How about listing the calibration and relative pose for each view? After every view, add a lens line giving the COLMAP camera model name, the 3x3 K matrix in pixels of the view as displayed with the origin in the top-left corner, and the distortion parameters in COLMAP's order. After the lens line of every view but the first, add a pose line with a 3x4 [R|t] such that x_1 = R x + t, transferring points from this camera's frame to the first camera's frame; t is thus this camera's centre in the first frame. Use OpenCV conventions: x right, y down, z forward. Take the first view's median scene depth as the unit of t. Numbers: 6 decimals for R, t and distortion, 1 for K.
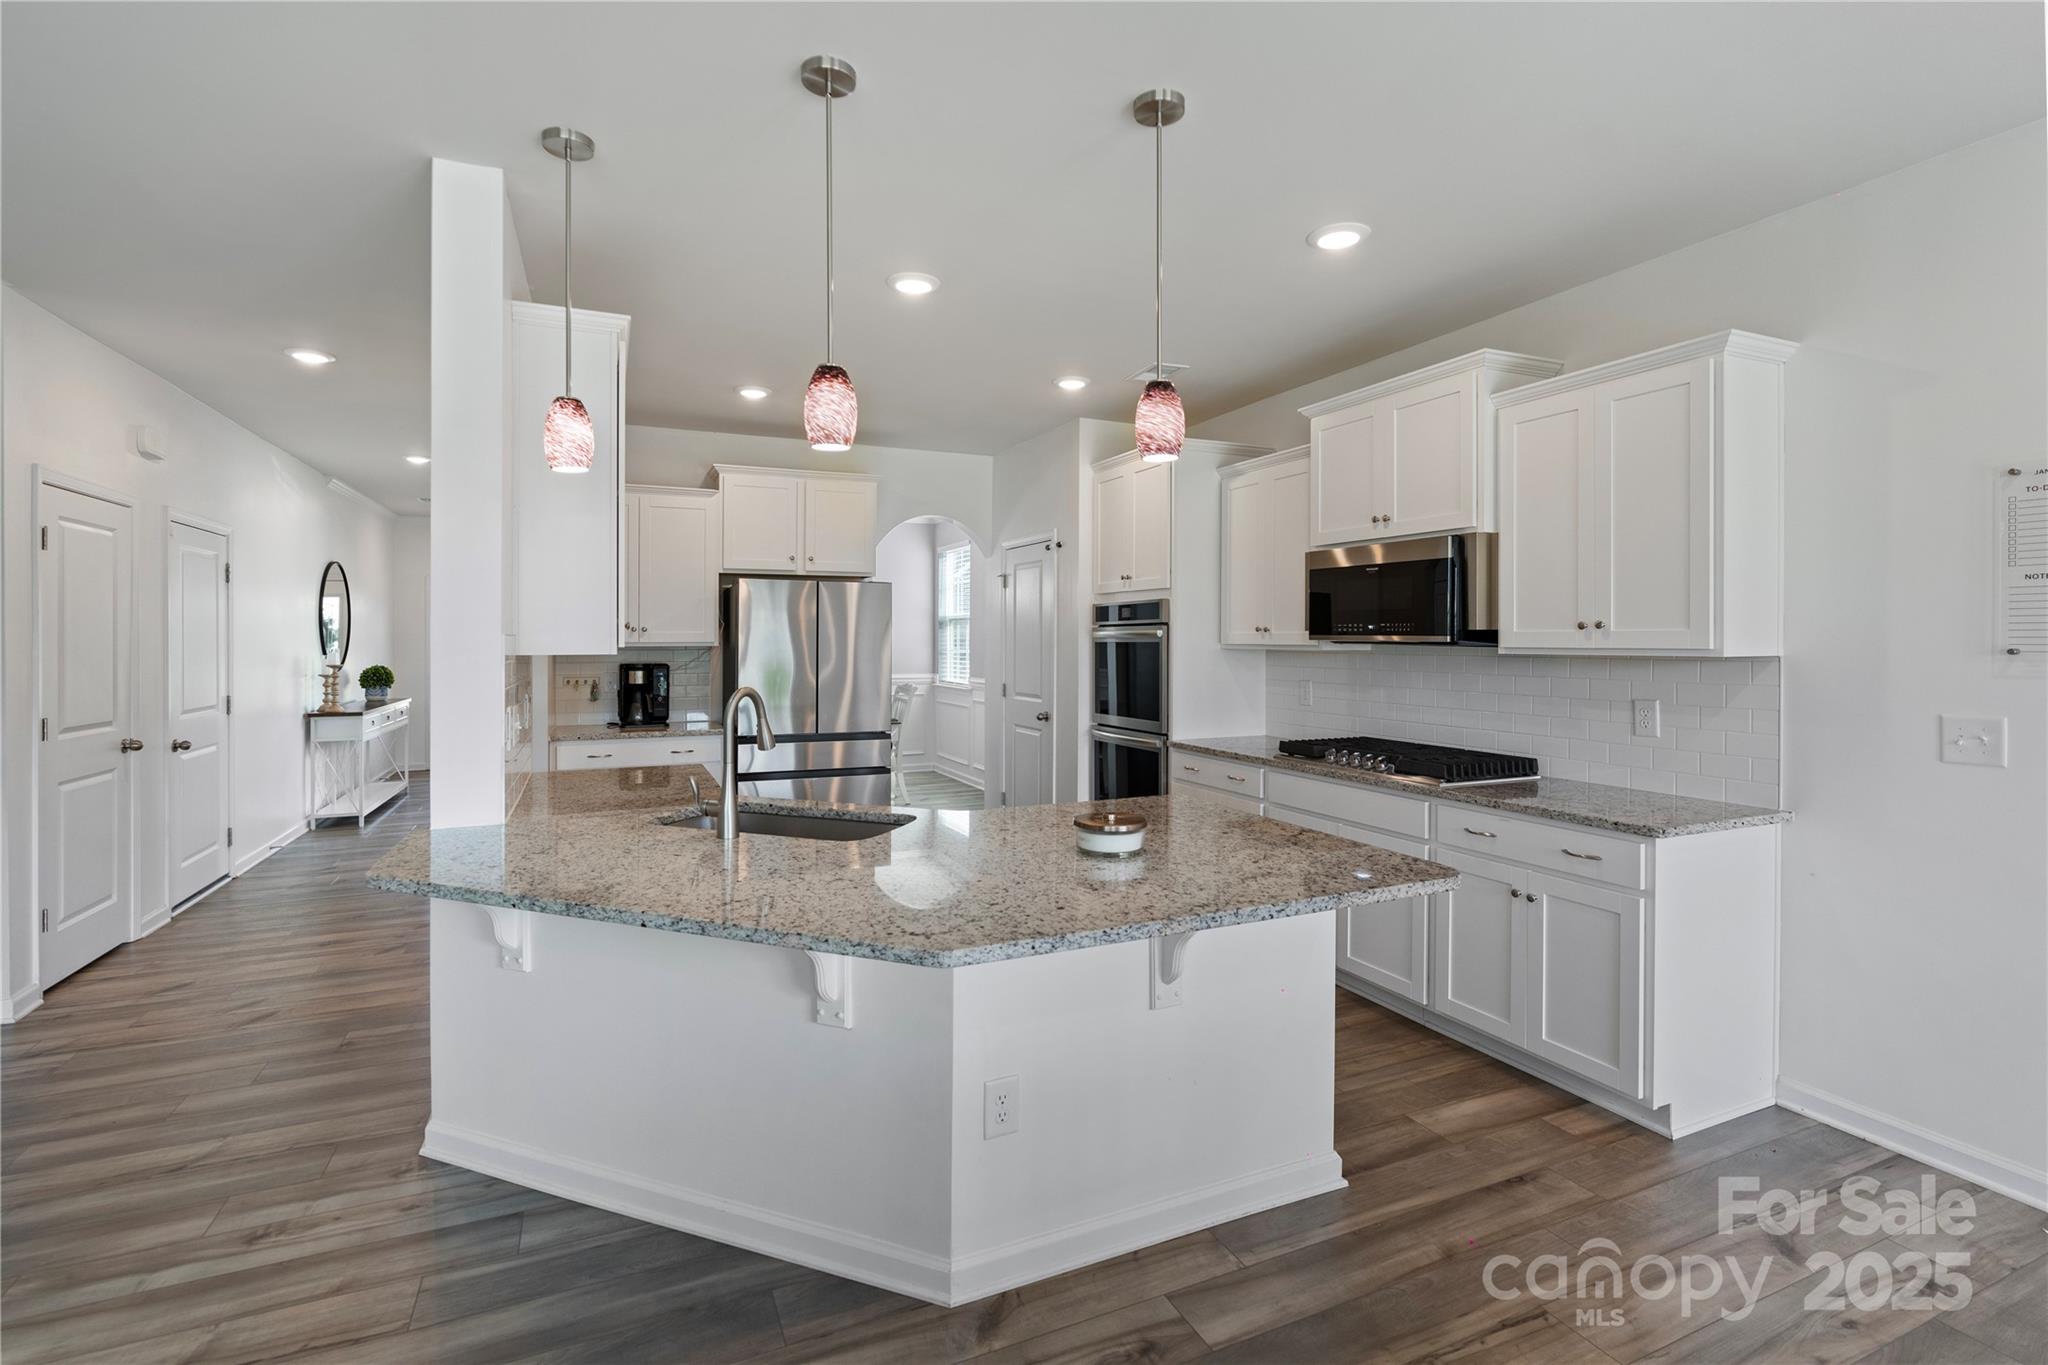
lens RADIAL K [[939.3, 0, 1030.6], [0, 939.3, 647.8], [0, 0, 1]] dist [-0.004628, 0.002118]
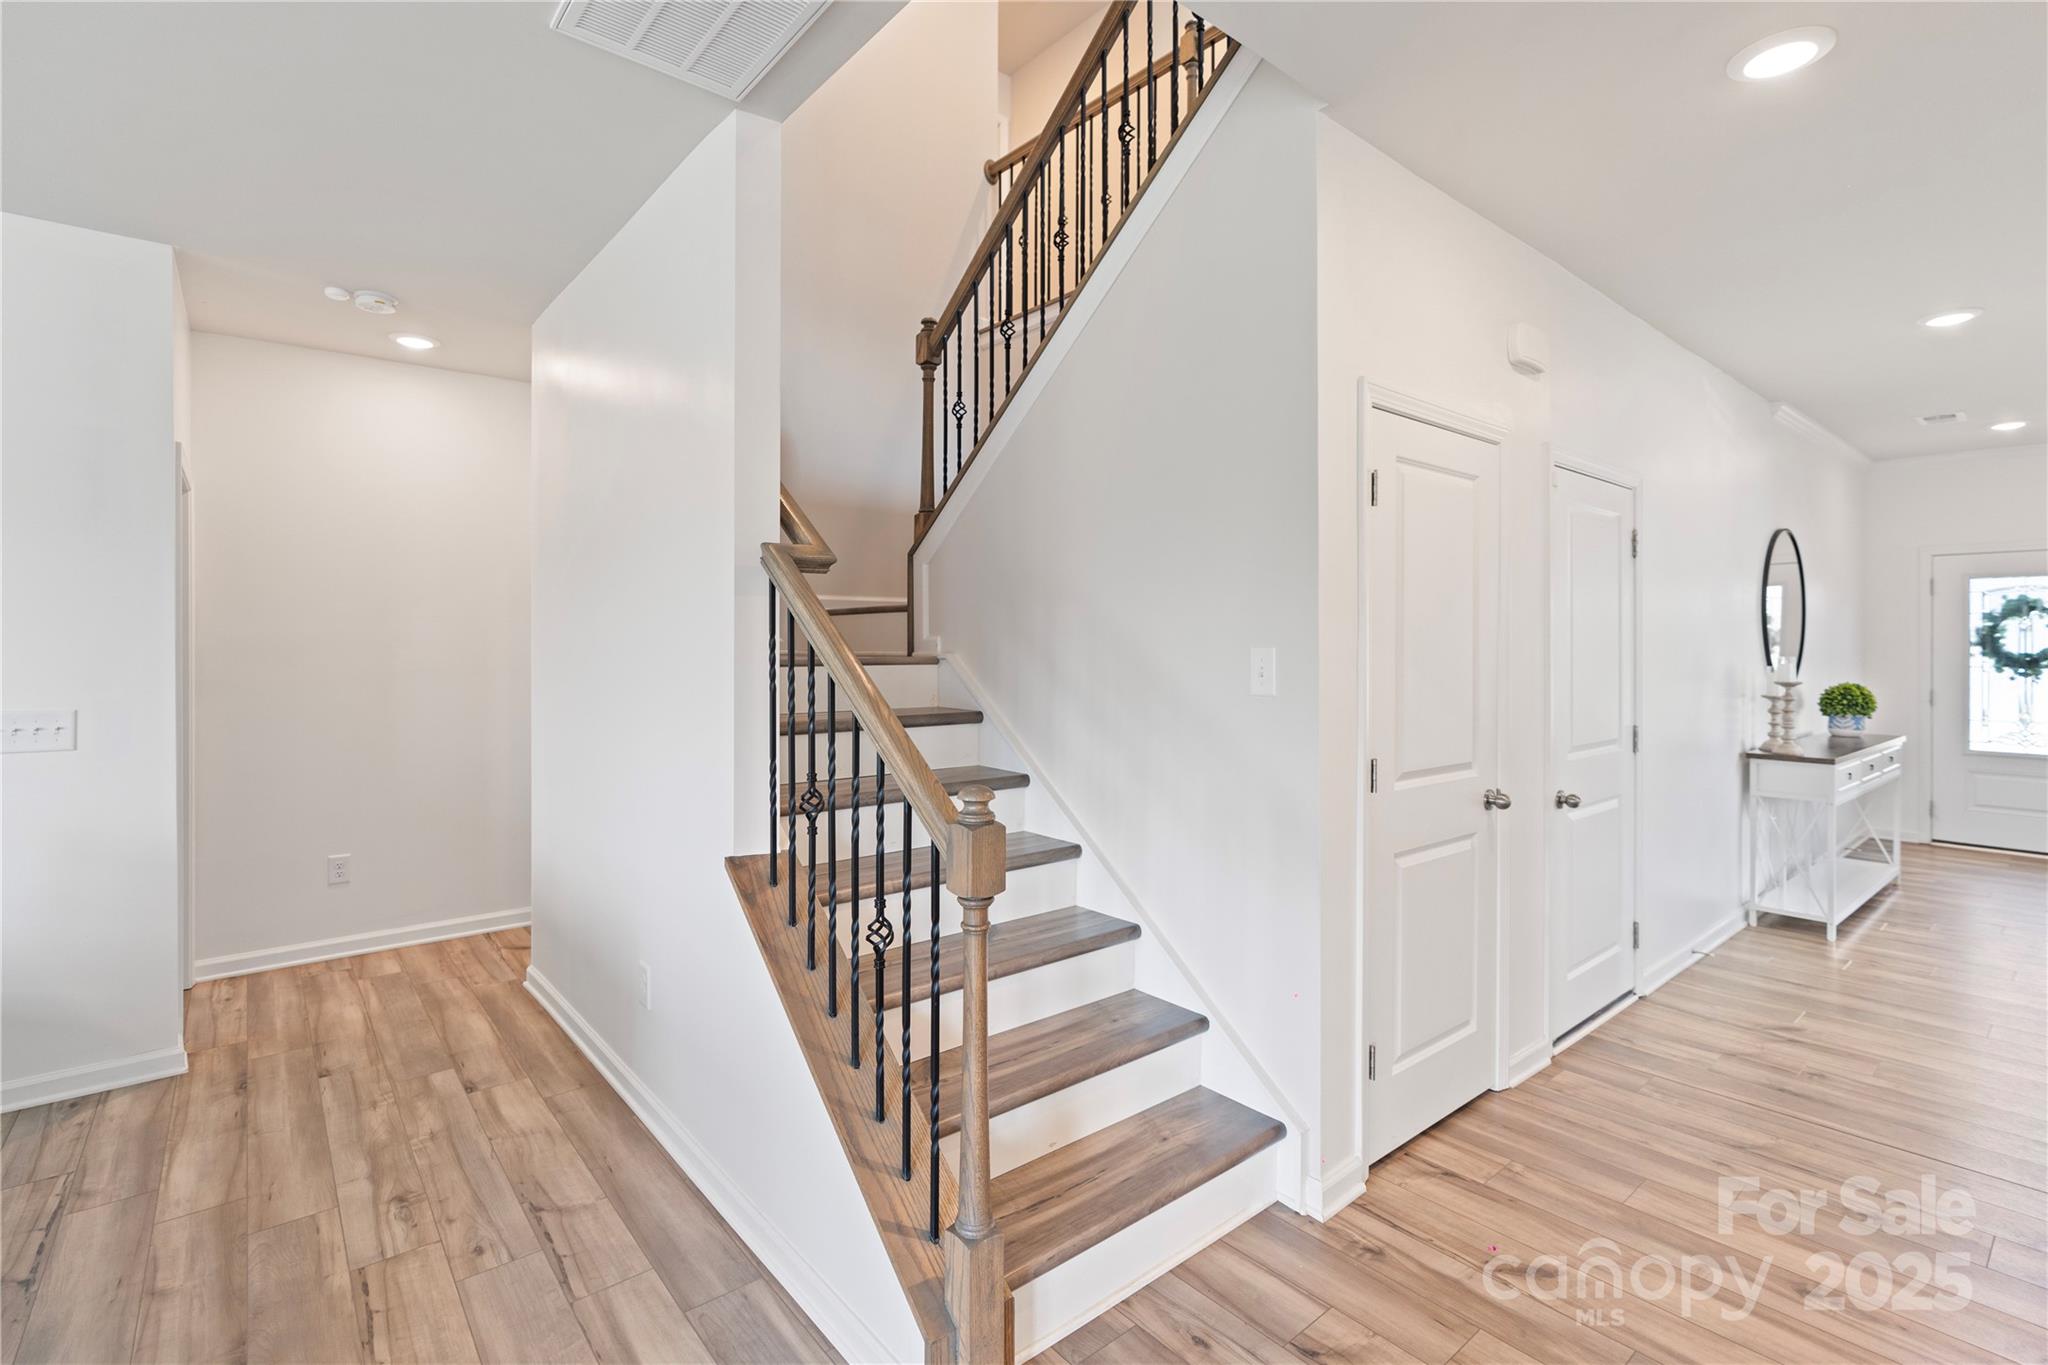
lens RADIAL K [[939.3, 0, 1007.6], [0, 939.3, 648.7], [0, 0, 1]] dist [-0.004628, 0.002118]
pose [[0.258659, -0.000321, -0.965969, -0.253479], [-0.006221, 0.999979, -0.001998, -0.000197], [0.965949, 0.006526, 0.258652, 0.307446]]
